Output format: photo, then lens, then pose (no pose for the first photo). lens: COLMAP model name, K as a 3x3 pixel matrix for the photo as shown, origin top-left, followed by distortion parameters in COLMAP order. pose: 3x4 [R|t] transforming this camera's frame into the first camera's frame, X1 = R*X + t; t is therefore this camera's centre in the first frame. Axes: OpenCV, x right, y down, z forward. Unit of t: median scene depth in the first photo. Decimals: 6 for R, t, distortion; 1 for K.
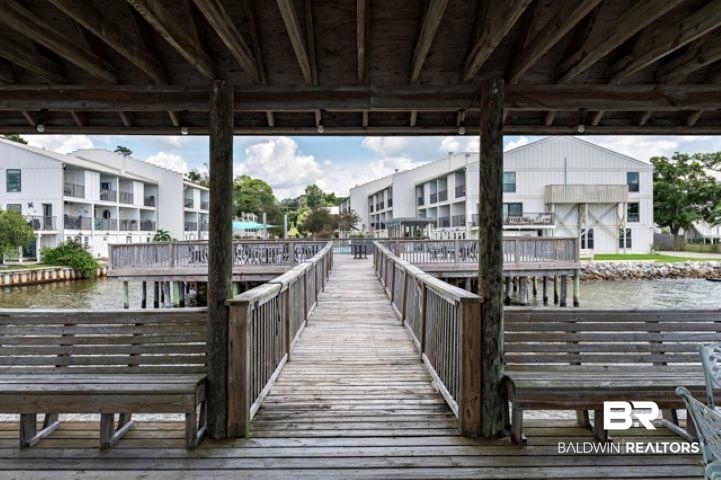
lens RADIAL K [[545.7, 0, 368.9], [0, 545.7, 230.1], [0, 0, 1]] dist [0.016841, 0.001263]
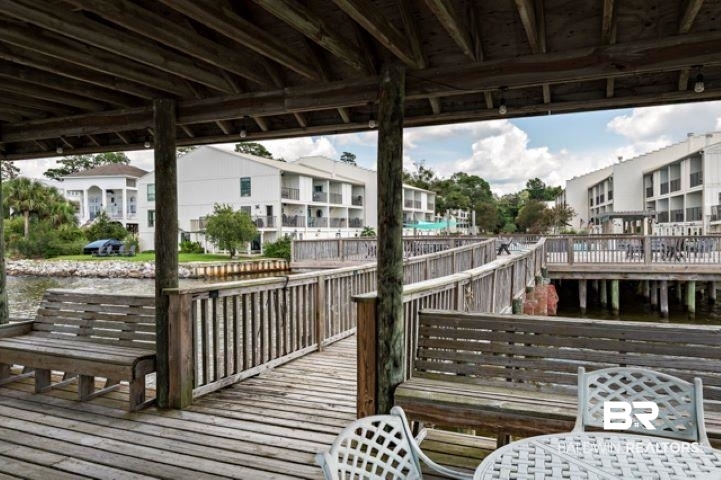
lens RADIAL K [[545.7, 0, 368.9], [0, 545.7, 230.1], [0, 0, 1]] dist [0.016841, 0.001263]
pose [[0.904962, -0.003539, -0.425477, 0.105396], [0.006577, 0.999962, 0.005671, -0.000049], [0.425441, -0.007930, 0.904952, 0.022608]]
